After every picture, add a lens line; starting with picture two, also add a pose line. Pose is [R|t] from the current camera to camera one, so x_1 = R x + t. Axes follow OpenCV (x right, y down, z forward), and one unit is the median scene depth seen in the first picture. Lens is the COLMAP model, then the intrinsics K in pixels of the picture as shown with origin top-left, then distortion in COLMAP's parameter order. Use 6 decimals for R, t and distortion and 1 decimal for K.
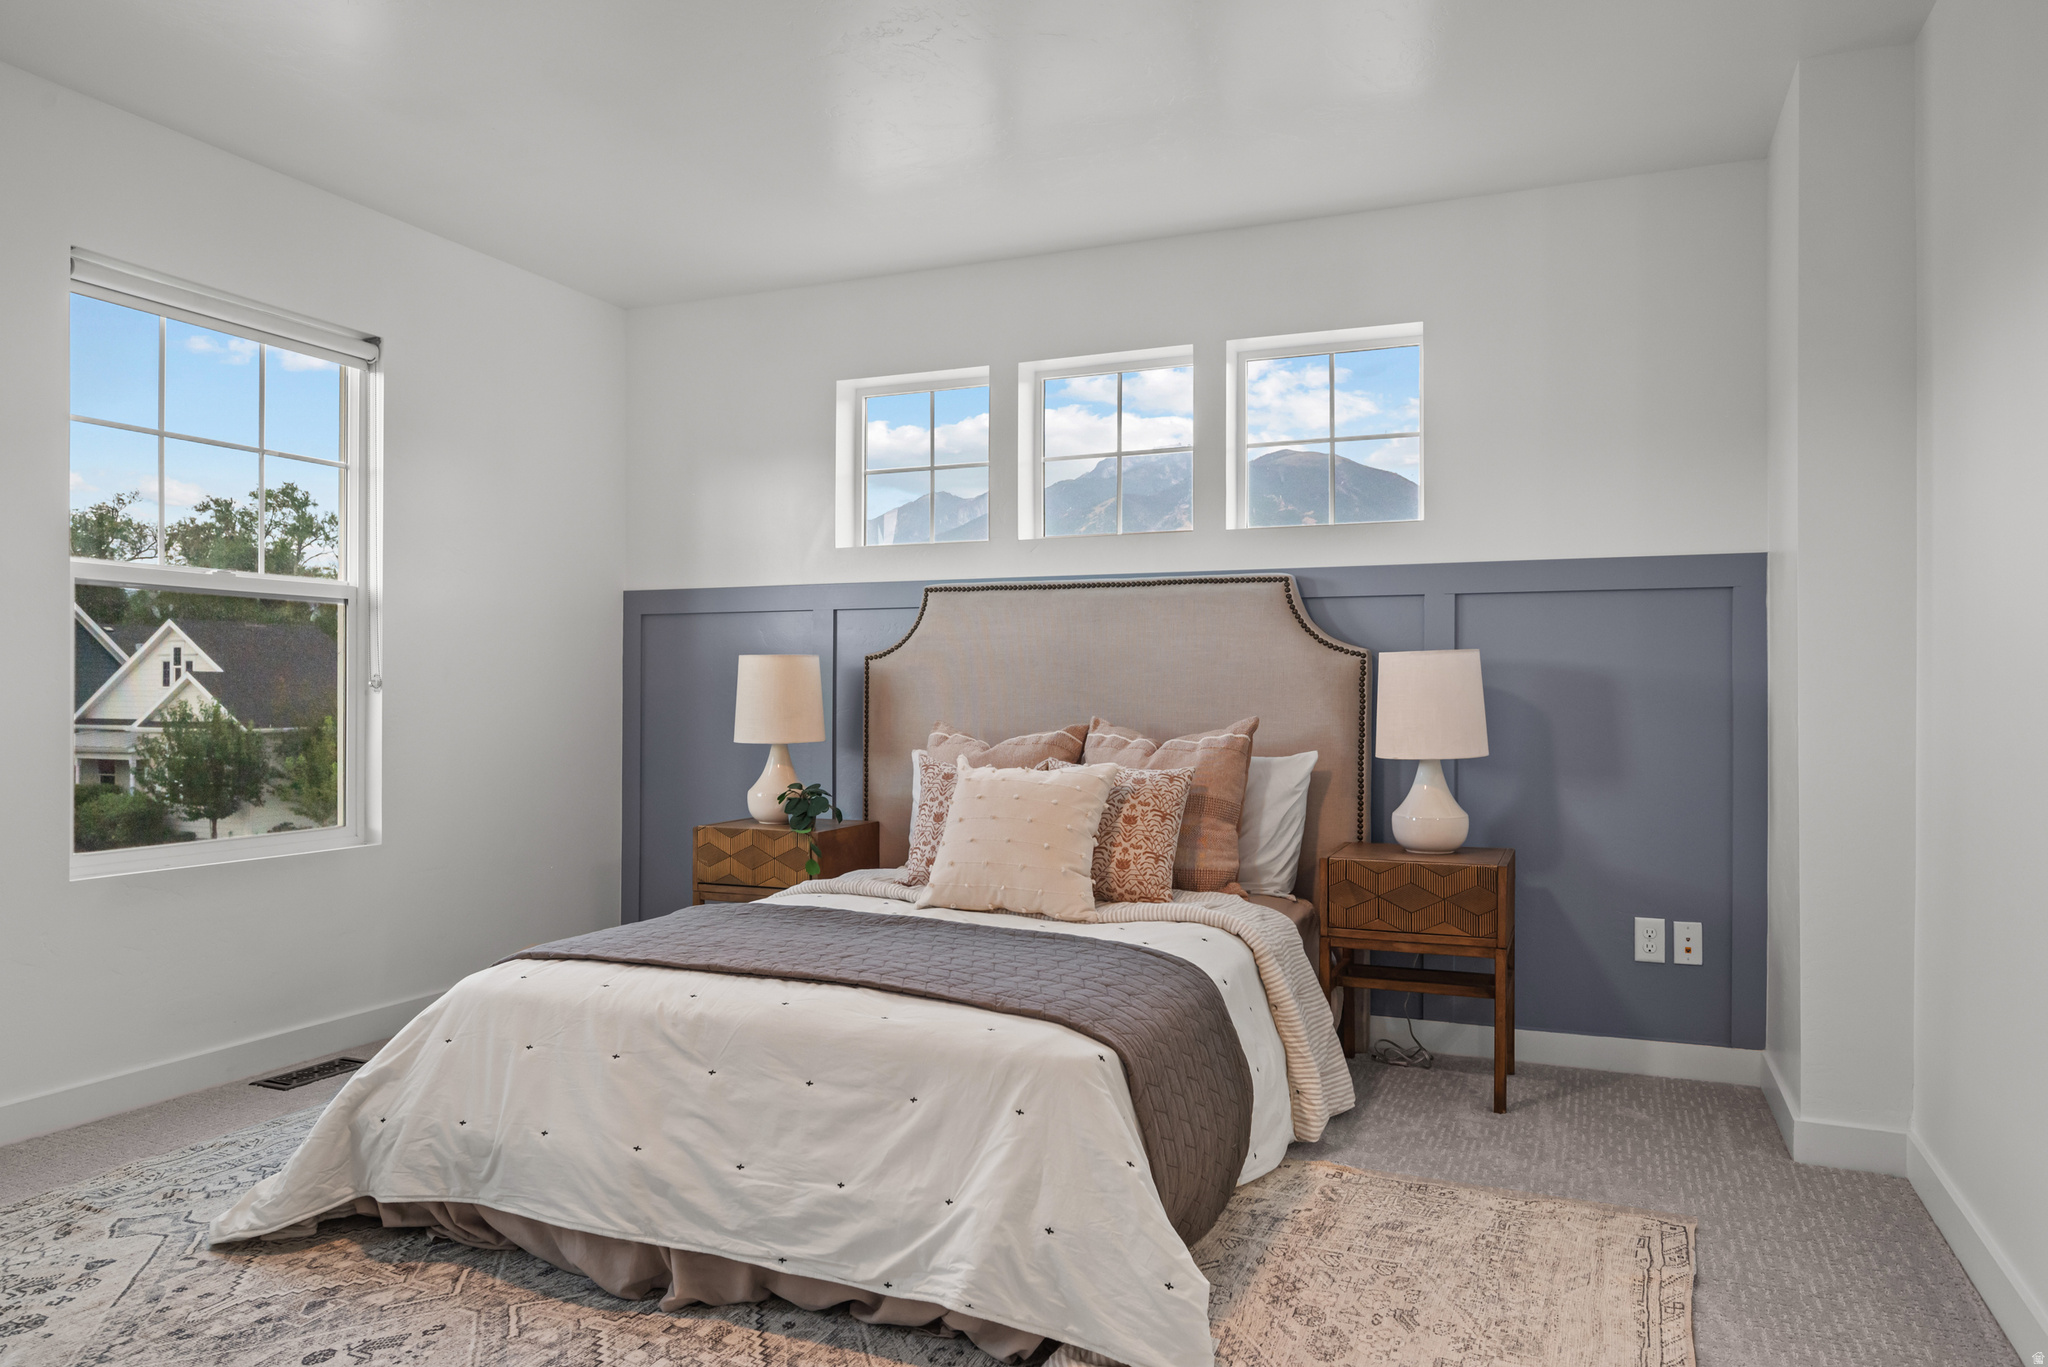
lens RADIAL K [[1325.6, 0, 1036.3], [0, 1325.6, 680.5], [0, 0, 1]] dist [0.001531, -0.004801]
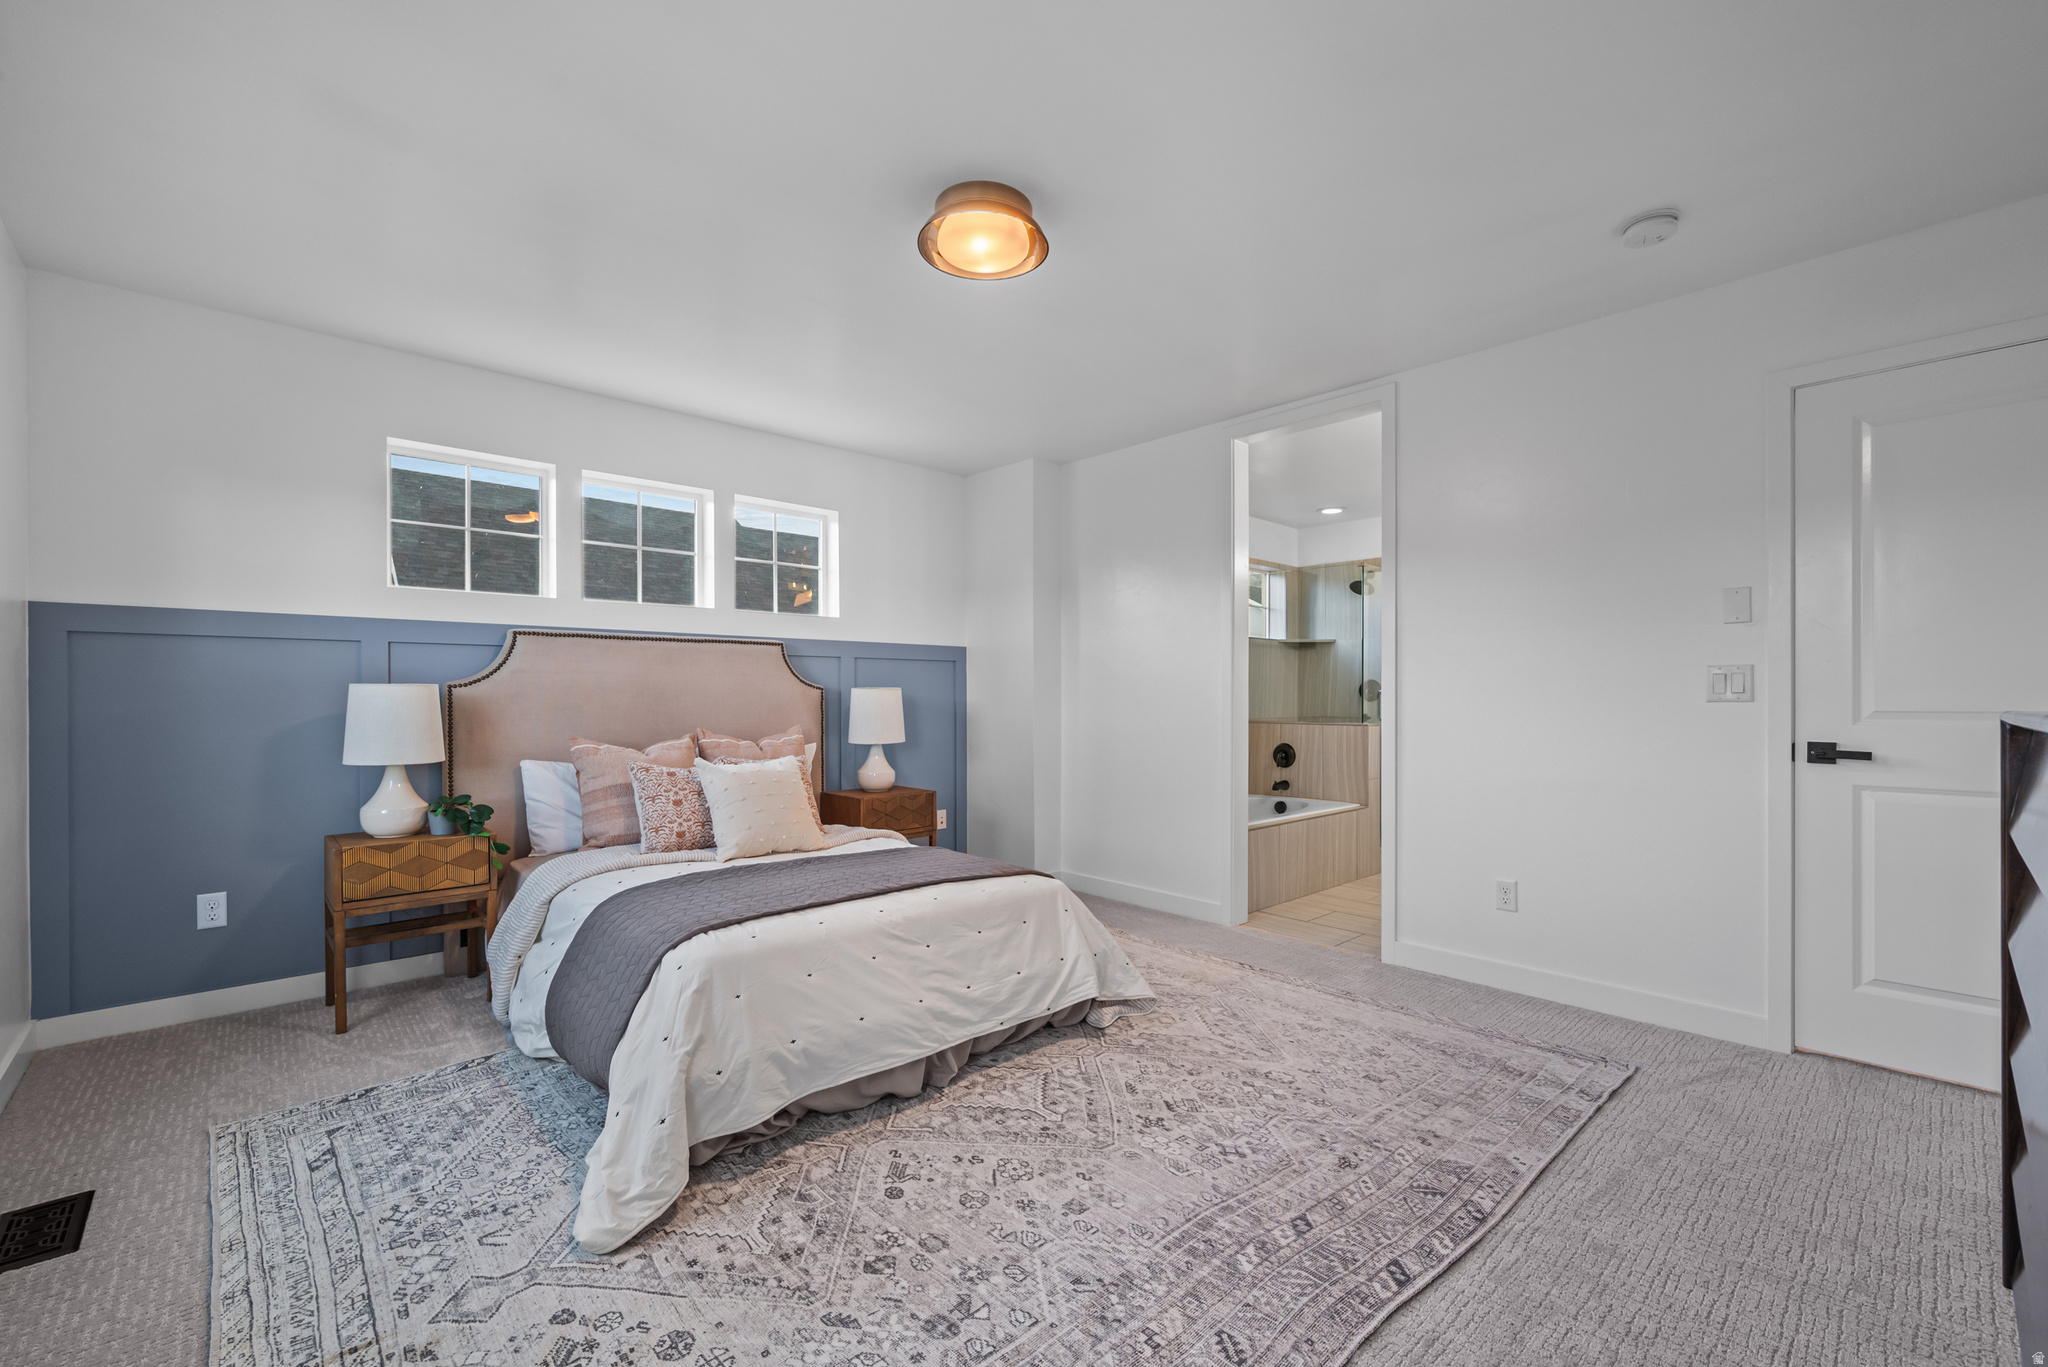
lens RADIAL K [[850.5, 0, 1023.4], [0, 850.5, 700.2], [0, 0, 1]] dist [-0.005418, 0.001957]
pose [[0.417443, -0.002343, 0.908700, -0.958506], [0.001013, 0.999997, 0.002114, -0.009259], [-0.908702, 0.000038, 0.417445, 0.369779]]
